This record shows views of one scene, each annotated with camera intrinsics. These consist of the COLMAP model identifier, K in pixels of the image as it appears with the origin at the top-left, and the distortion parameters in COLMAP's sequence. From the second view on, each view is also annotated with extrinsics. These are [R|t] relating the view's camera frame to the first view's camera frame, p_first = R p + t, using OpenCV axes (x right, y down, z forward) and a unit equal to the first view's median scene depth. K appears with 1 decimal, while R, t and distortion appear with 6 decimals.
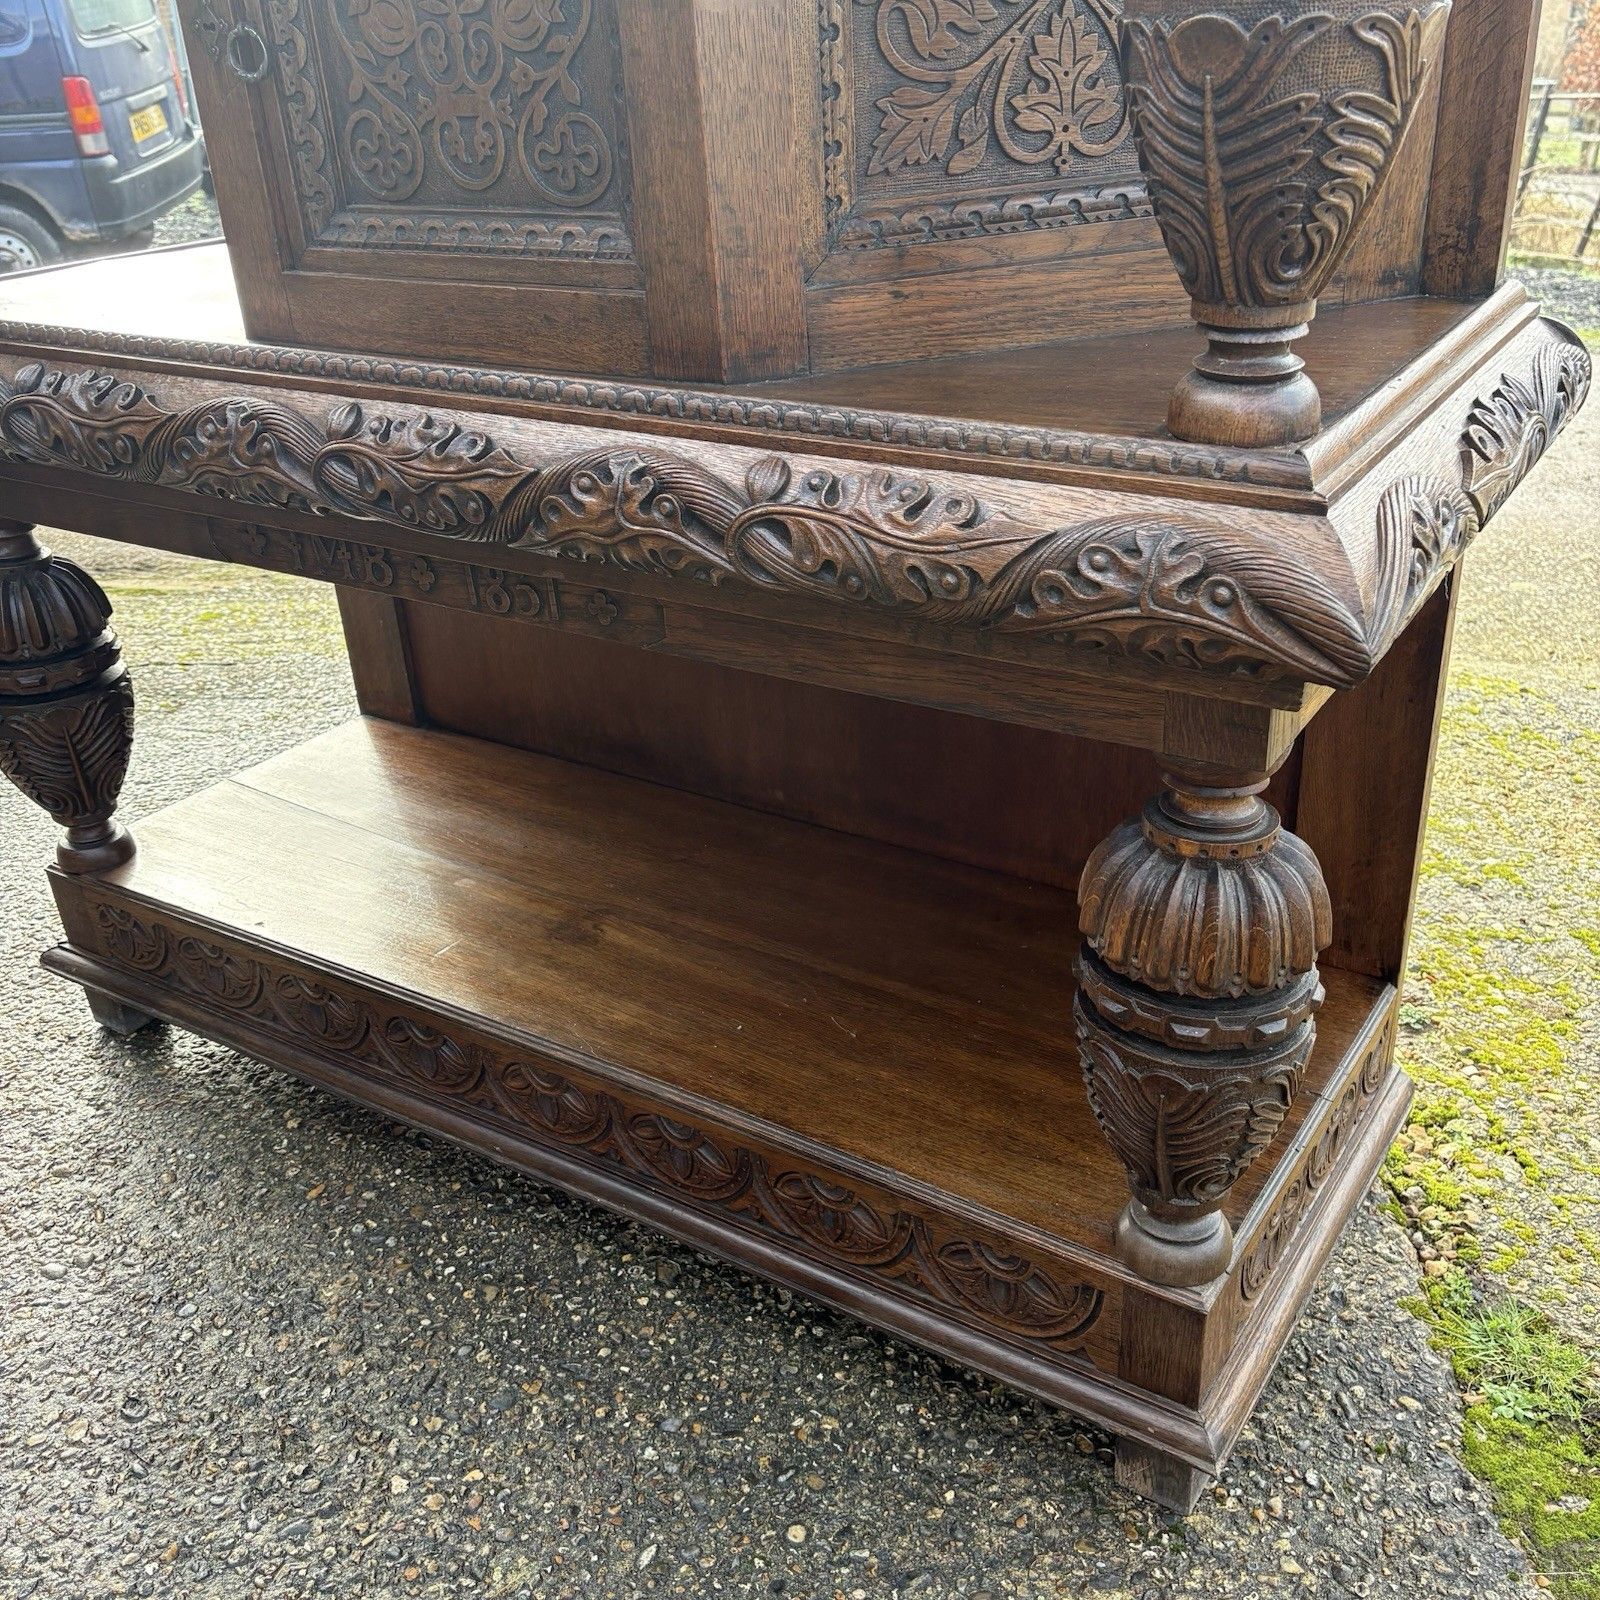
lens RADIAL K [[1648.3, 0, 800.4], [0, 1648.3, 812.8], [0, 0, 1]] dist [0.026357, 0.000000]
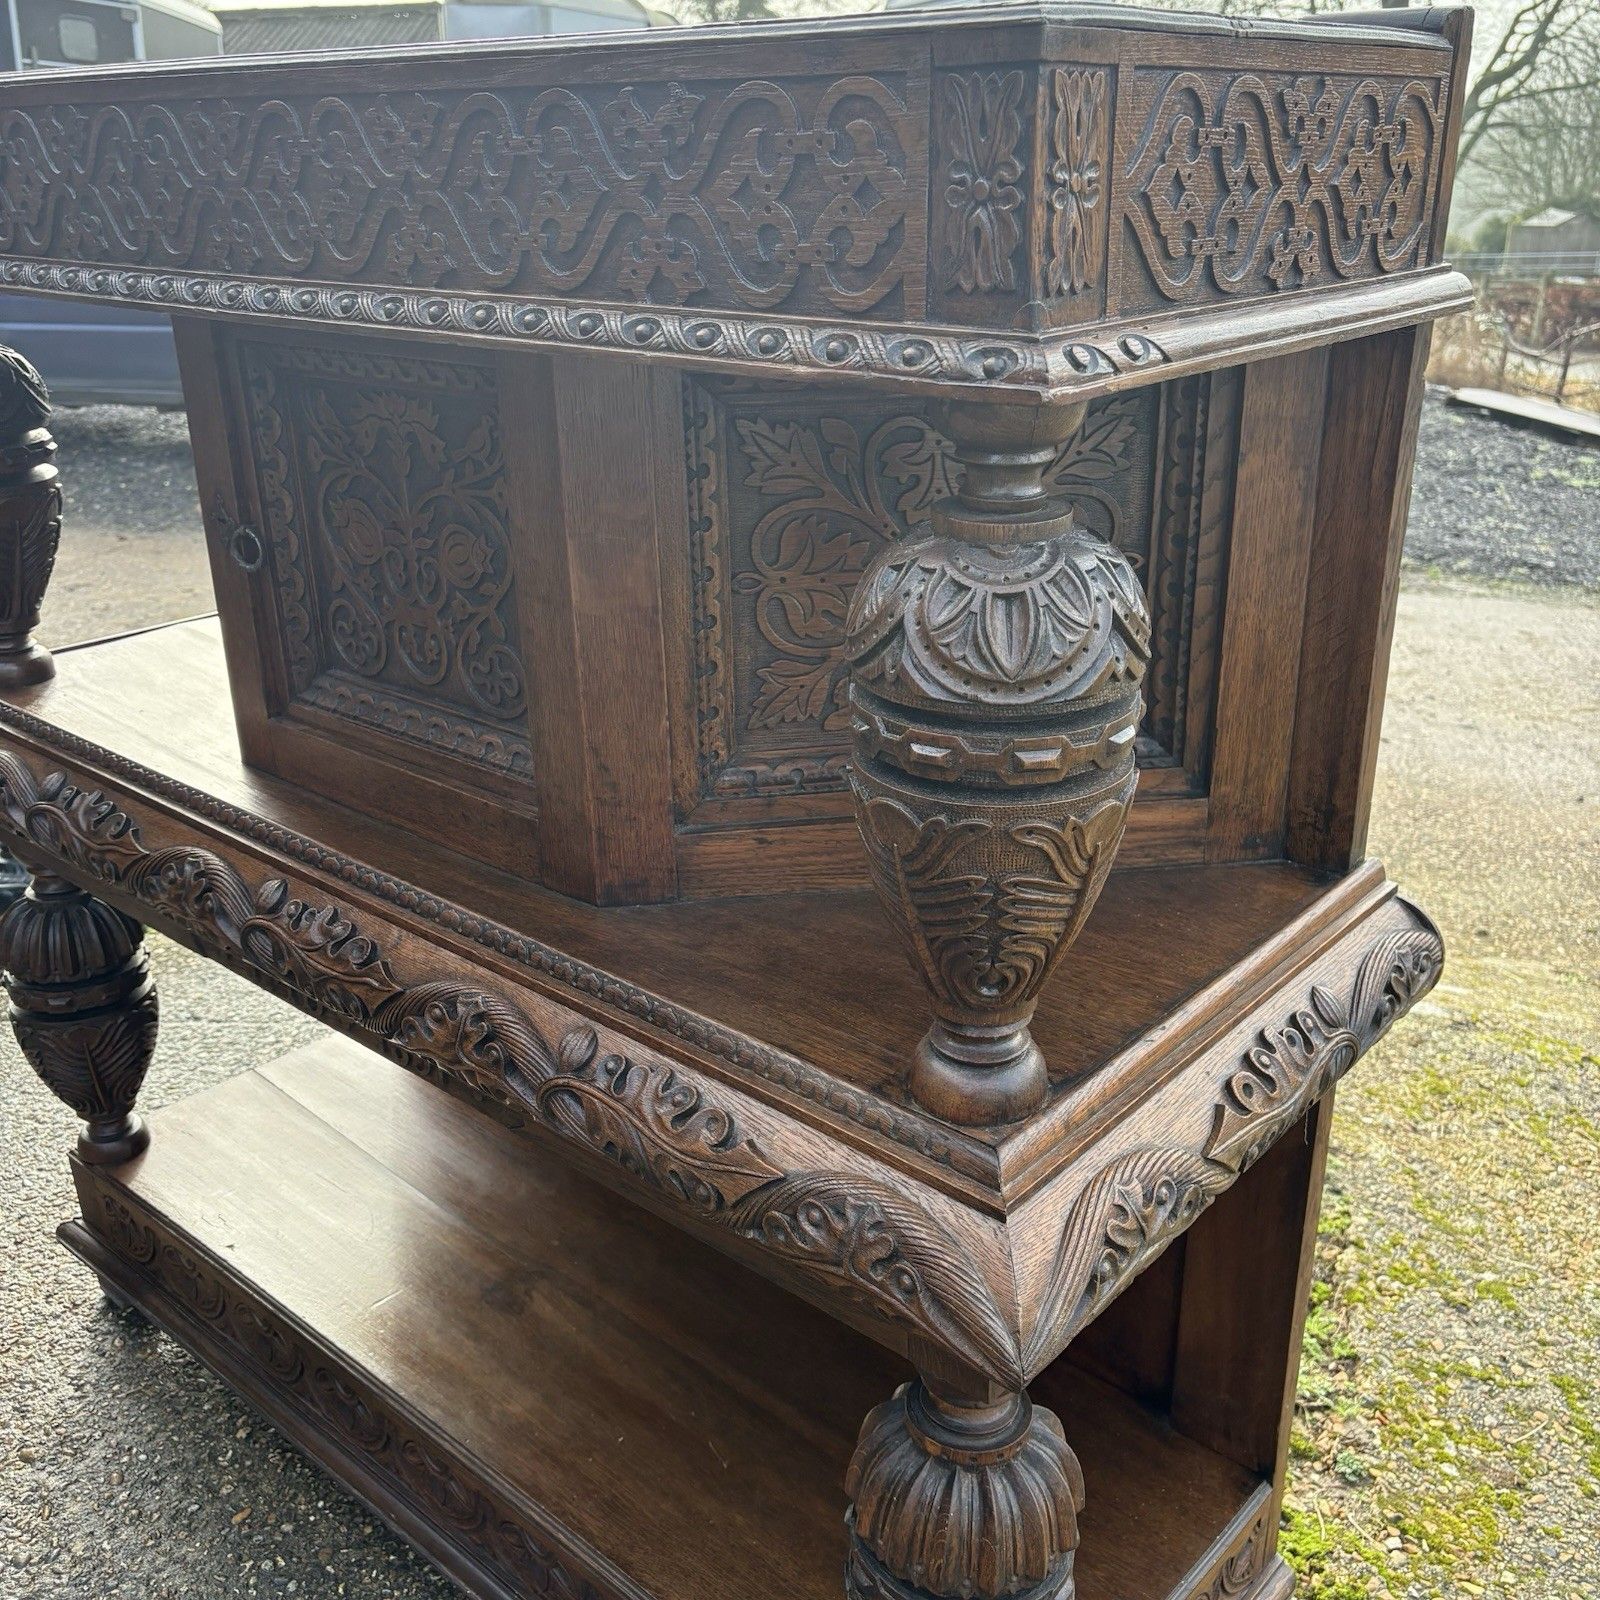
lens RADIAL K [[1648.3, 0, 796.2], [0, 1648.3, 807.6], [0, 0, 1]] dist [0.026357, 0.000000]
pose [[0.987856, 0.091408, -0.125636, 0.178483], [-0.100475, 0.992626, -0.067818, -0.218902], [0.118511, 0.079617, 0.989756, -0.057545]]
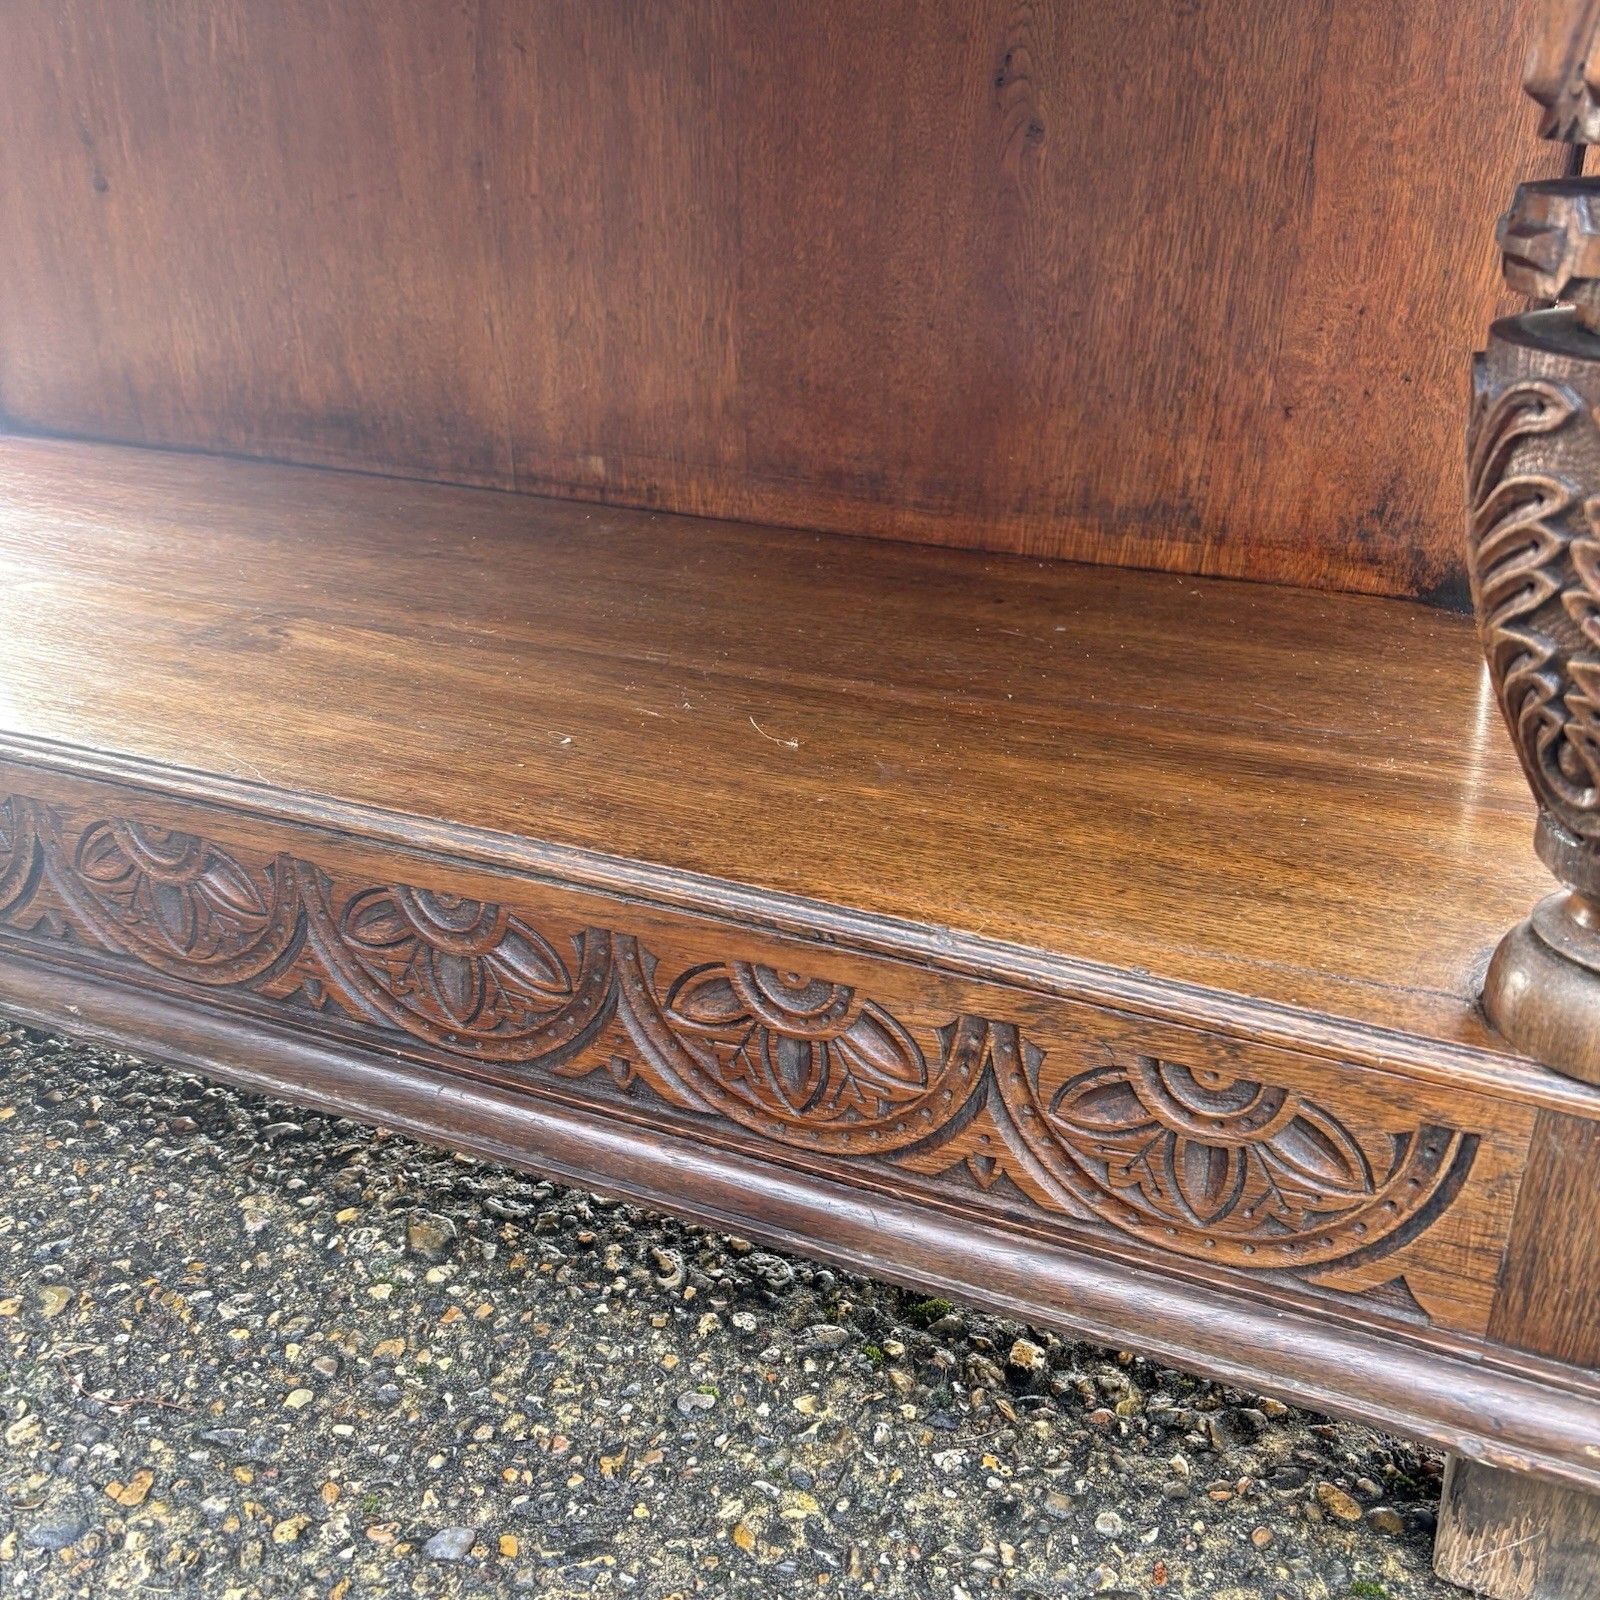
lens RADIAL K [[1648.3, 0, 823.4], [0, 1648.3, 817.0], [0, 0, 1]] dist [0.026357, 0.000000]
pose [[0.985213, -0.022355, 0.169870, -0.048853], [0.028245, 0.999078, -0.032331, 0.184912], [-0.168991, 0.036651, 0.984936, 0.517003]]
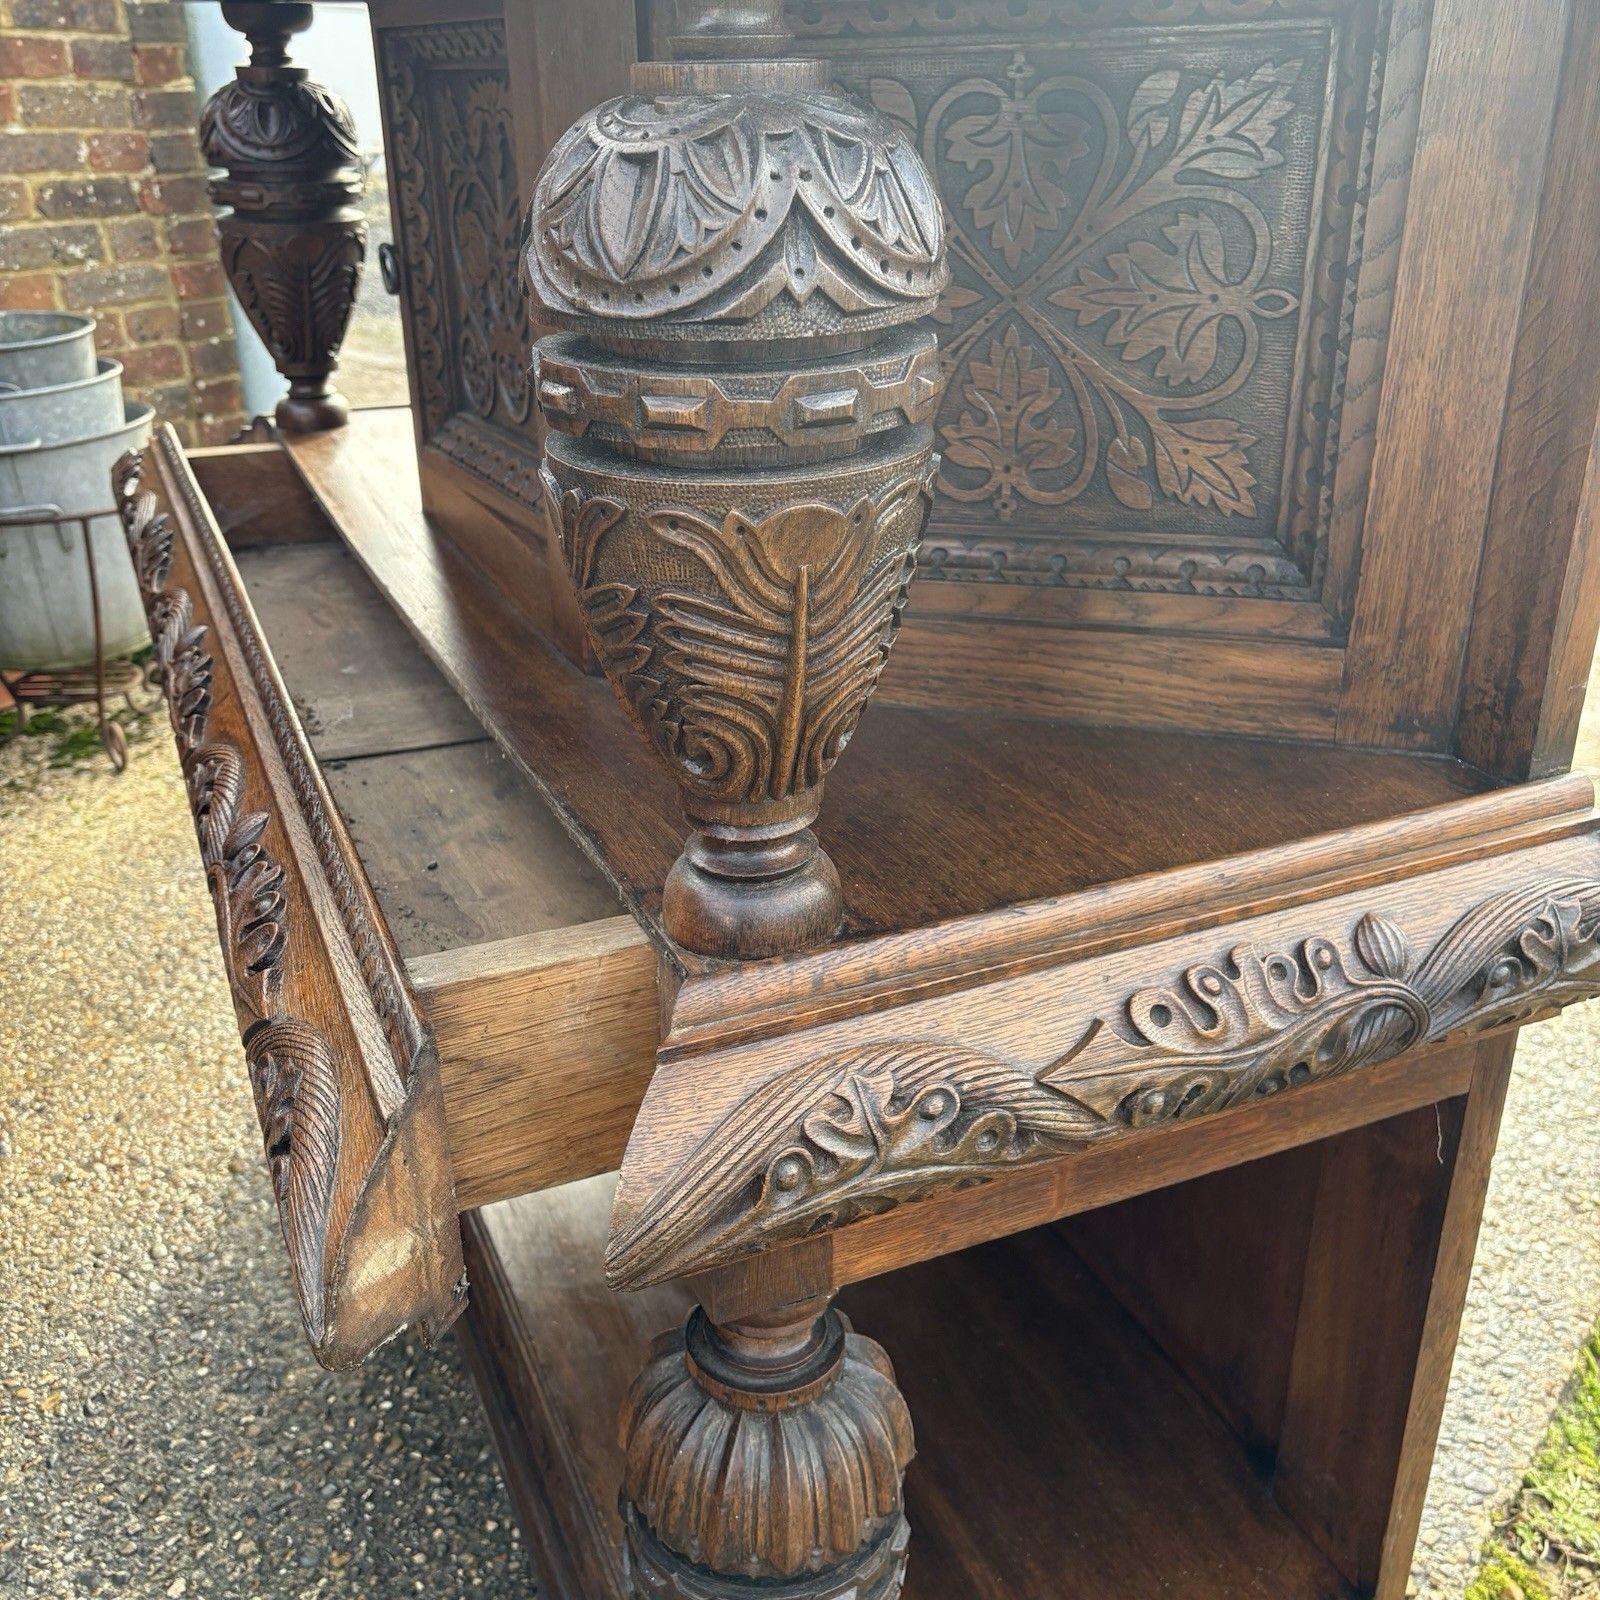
lens RADIAL K [[1648.3, 0, 786.4], [0, 1648.3, 810.1], [0, 0, 1]] dist [0.026357, 0.000000]
pose [[0.829247, 0.266970, -0.490995, 0.443725], [-0.281909, 0.958386, 0.044987, -0.215599], [0.482573, 0.101111, 0.870000, 0.202763]]
